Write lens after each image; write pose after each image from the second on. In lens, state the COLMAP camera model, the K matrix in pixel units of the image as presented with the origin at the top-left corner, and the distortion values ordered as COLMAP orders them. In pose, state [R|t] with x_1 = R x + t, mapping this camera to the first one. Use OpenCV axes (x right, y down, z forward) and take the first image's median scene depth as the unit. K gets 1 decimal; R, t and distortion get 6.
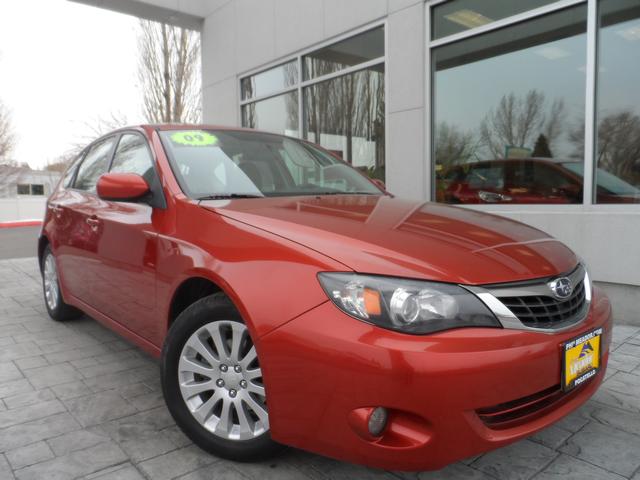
lens RADIAL K [[494.0, 0, 320.0], [0, 494.0, 240.0], [0, 0, 1]] dist [0.007548, 0.004743]
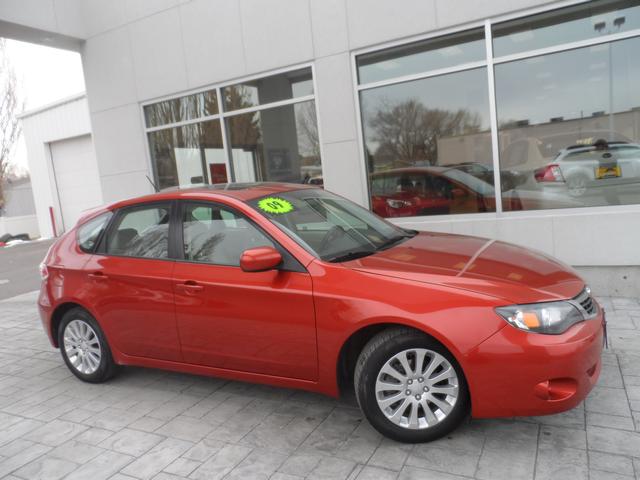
lens RADIAL K [[502.7, 0, 320.0], [0, 502.7, 240.0], [0, 0, 1]] dist [-0.001361, 0.001859]
pose [[0.918186, -0.131520, 0.373679, -0.816976], [0.121038, 0.991311, 0.051493, -0.225209], [-0.377205, -0.002051, 0.926128, -0.220692]]
